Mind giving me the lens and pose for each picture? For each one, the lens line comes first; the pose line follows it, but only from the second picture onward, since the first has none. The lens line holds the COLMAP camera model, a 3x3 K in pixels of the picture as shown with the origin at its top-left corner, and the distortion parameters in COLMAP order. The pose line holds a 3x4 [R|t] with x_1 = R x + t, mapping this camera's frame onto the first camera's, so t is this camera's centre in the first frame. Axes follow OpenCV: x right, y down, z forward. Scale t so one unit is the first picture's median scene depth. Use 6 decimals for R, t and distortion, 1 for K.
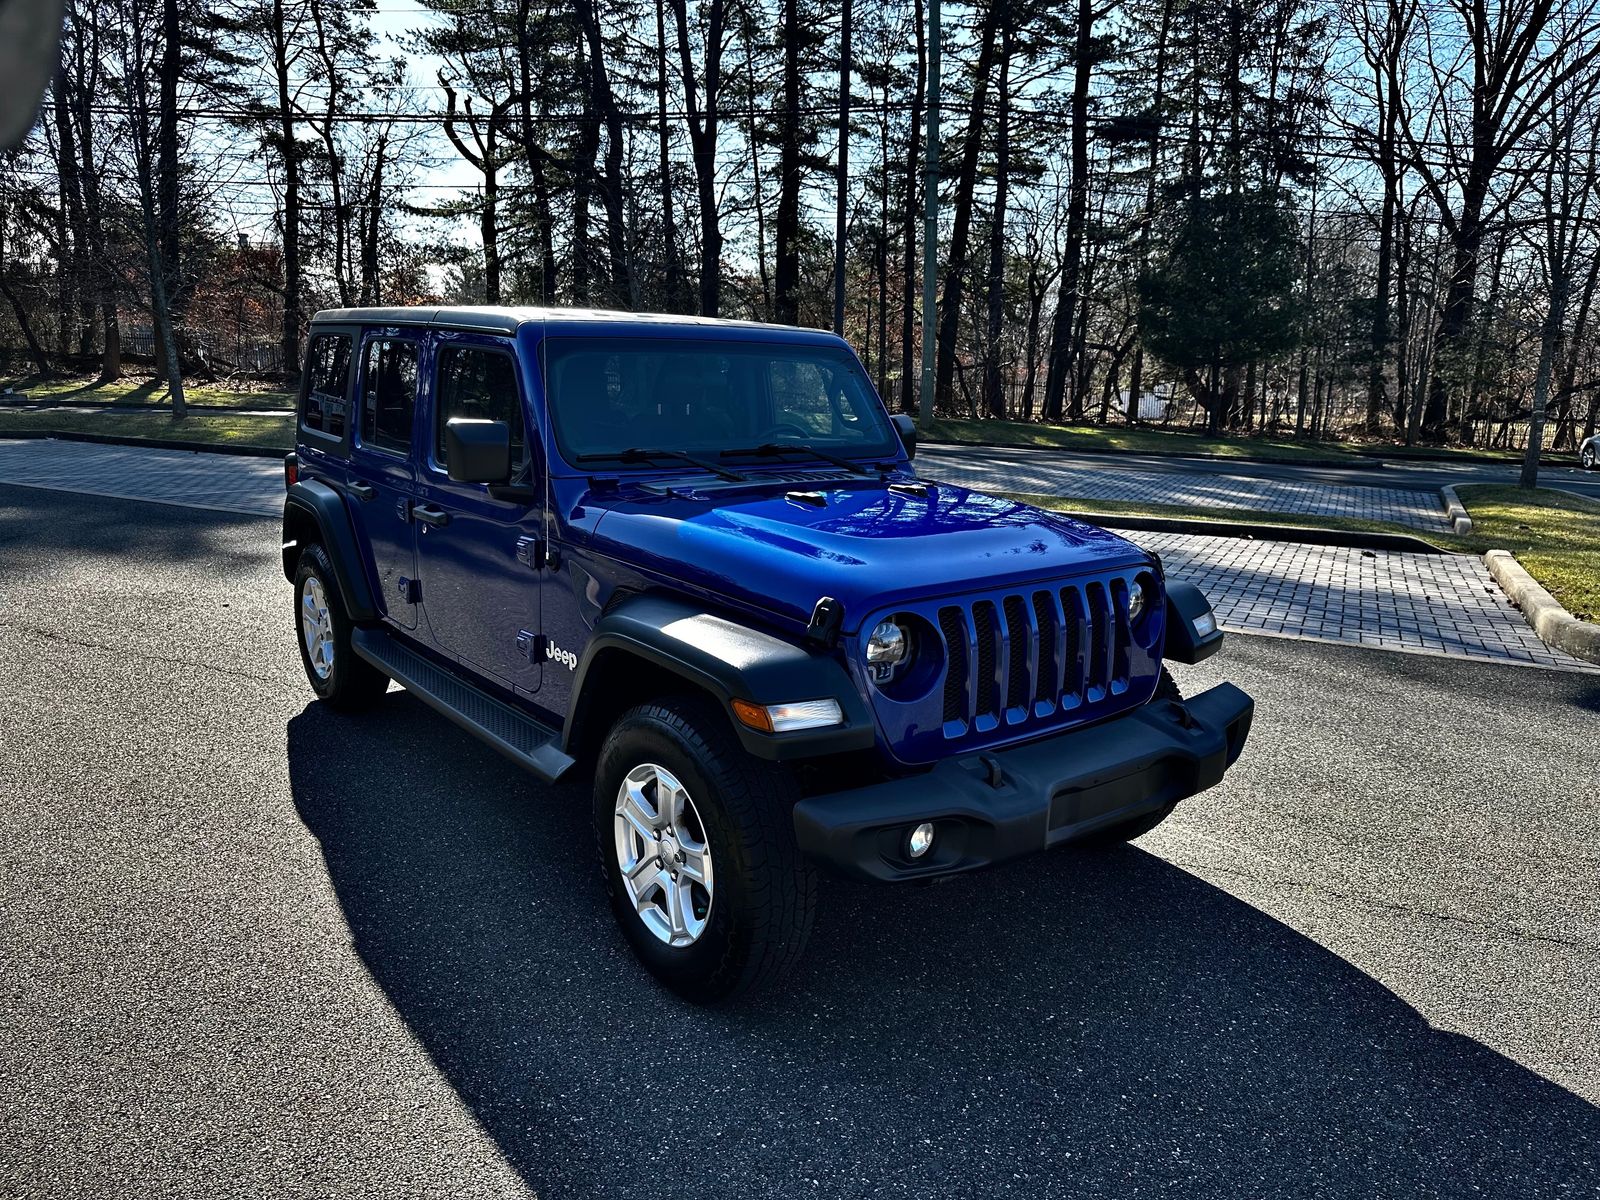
lens RADIAL K [[1133.5, 0, 811.0], [0, 1133.5, 595.6], [0, 0, 1]] dist [0.019858, -0.026251]
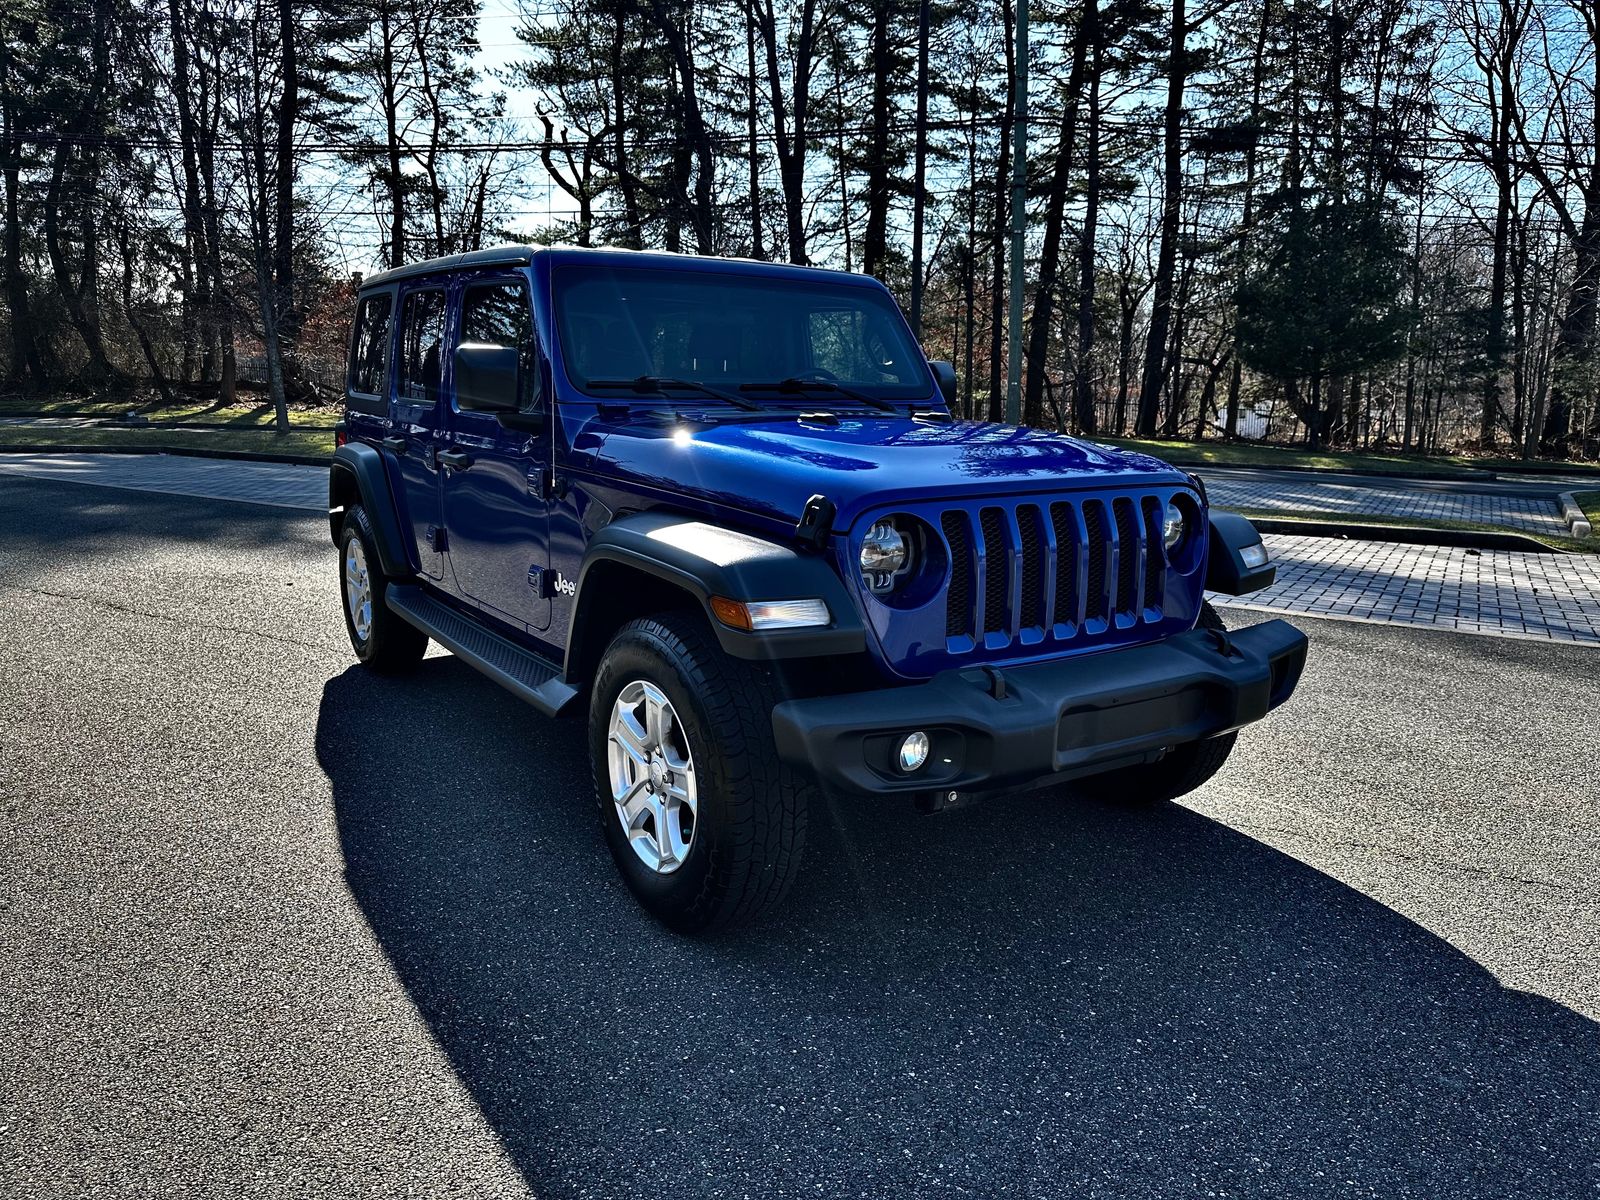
lens RADIAL K [[1133.5, 0, 810.8], [0, 1133.5, 595.1], [0, 0, 1]] dist [0.019858, -0.026251]
pose [[0.996654, 0.004349, -0.081617, 0.015002], [-0.006425, 0.999662, -0.025185, 0.019103], [0.081480, 0.025625, 0.996346, 0.012386]]
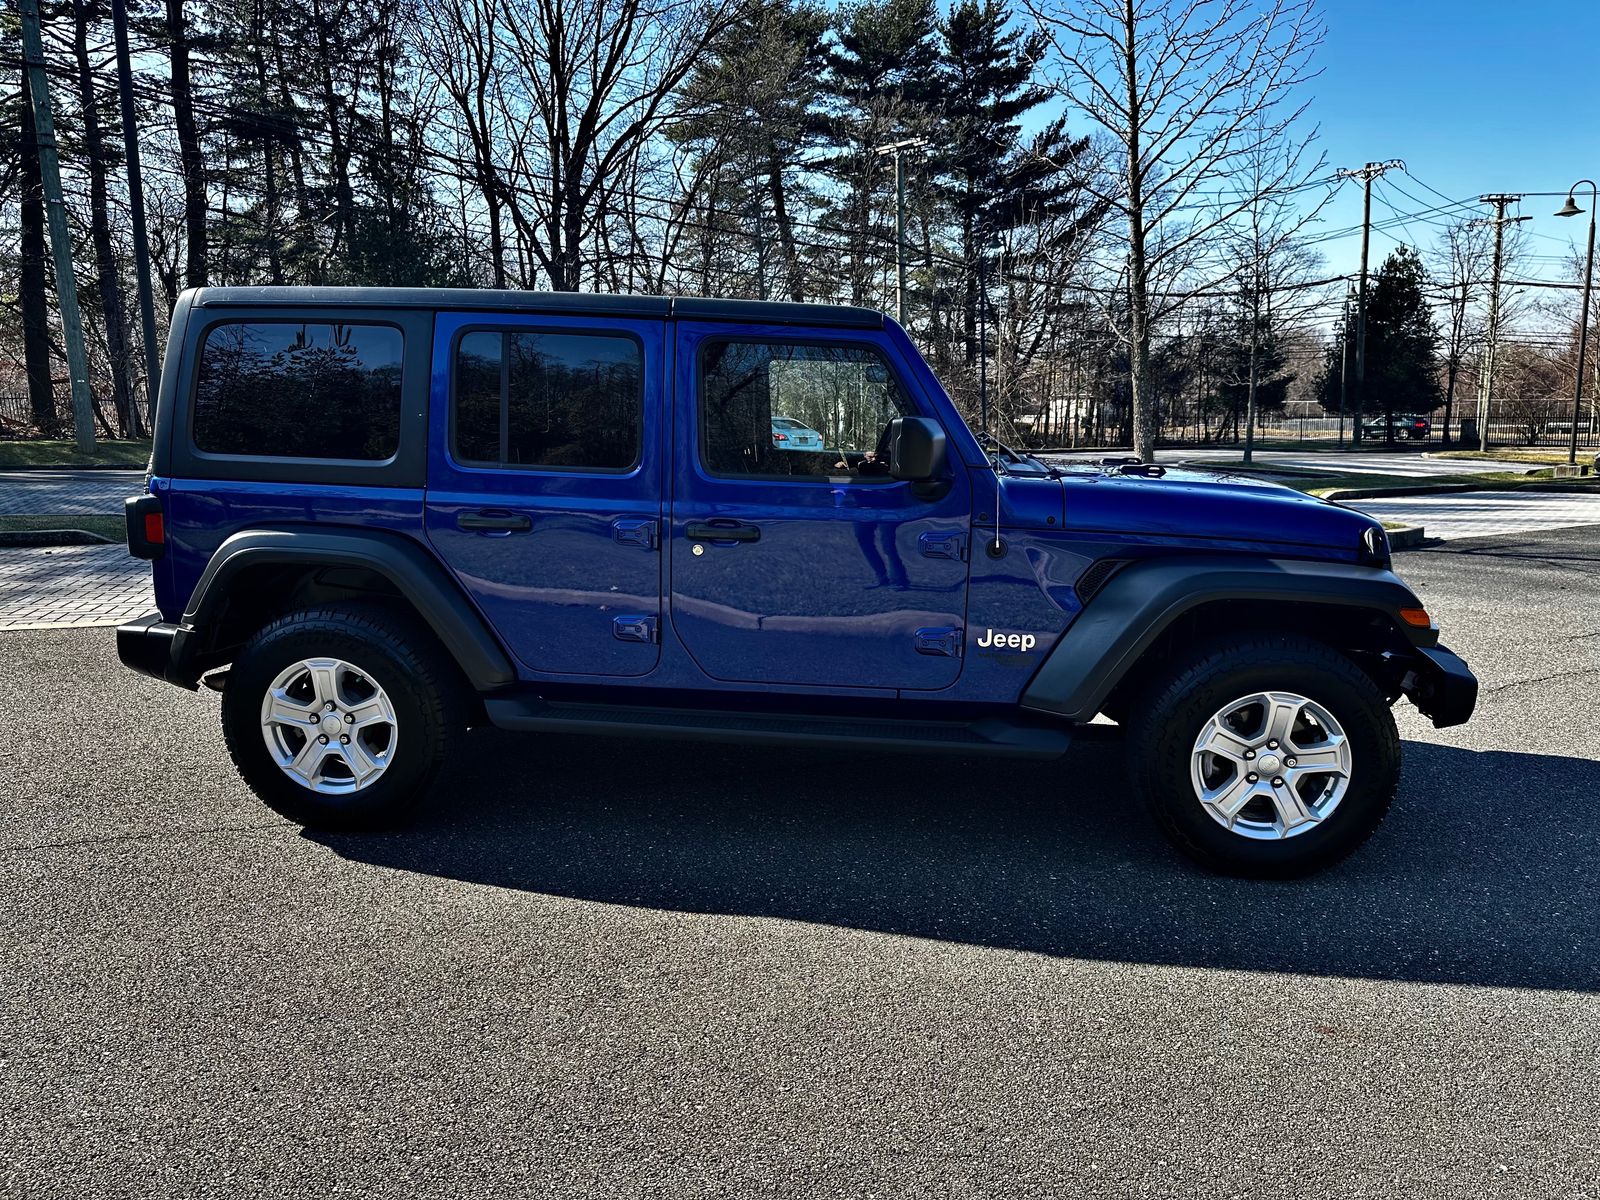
lens RADIAL K [[1133.5, 0, 809.8], [0, 1133.5, 599.2], [0, 0, 1]] dist [0.019858, -0.026251]
pose [[0.699102, -0.140426, 0.701097, -0.244698], [0.147390, 0.987769, 0.050875, -0.014539], [-0.699666, 0.067768, 0.711249, 0.091239]]
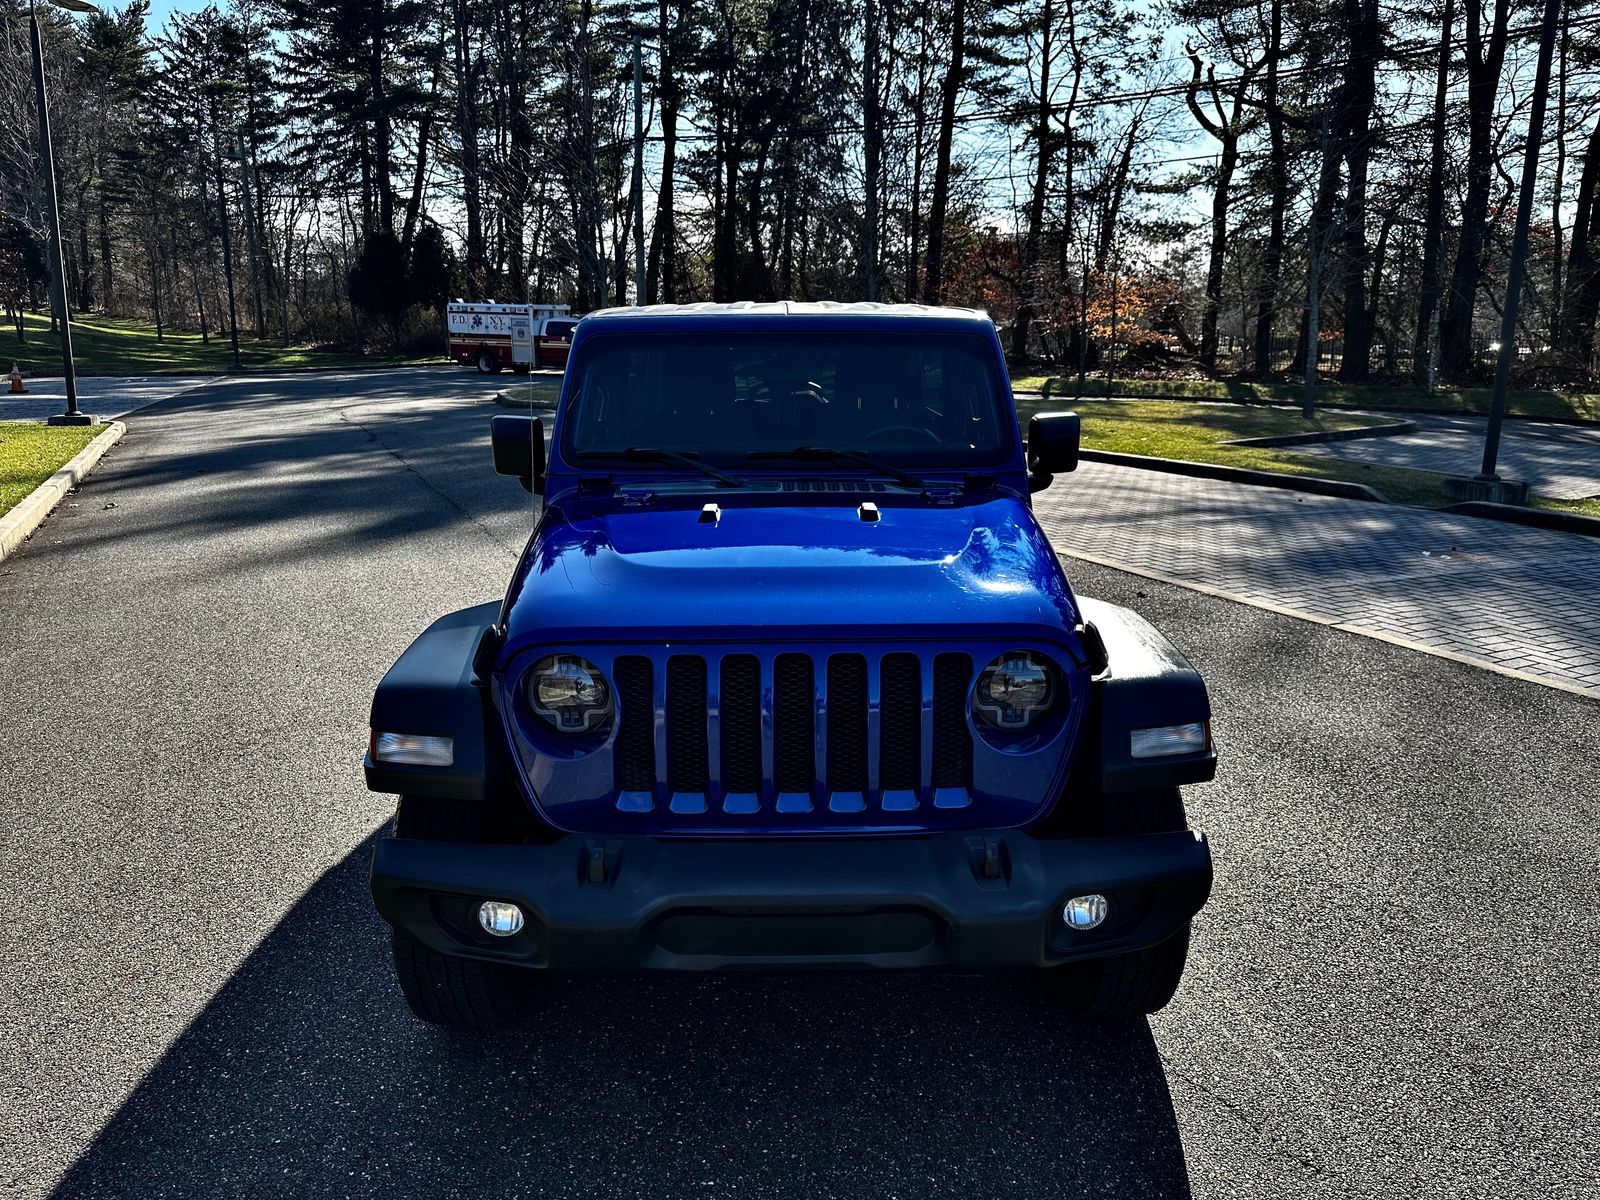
lens RADIAL K [[1133.5, 0, 805.9], [0, 1133.5, 596.9], [0, 0, 1]] dist [0.019858, -0.026251]
pose [[0.791799, 0.118831, -0.599110, 0.132237], [-0.106652, 0.992721, 0.055949, -0.017282], [0.601398, 0.019596, 0.798709, 0.074848]]
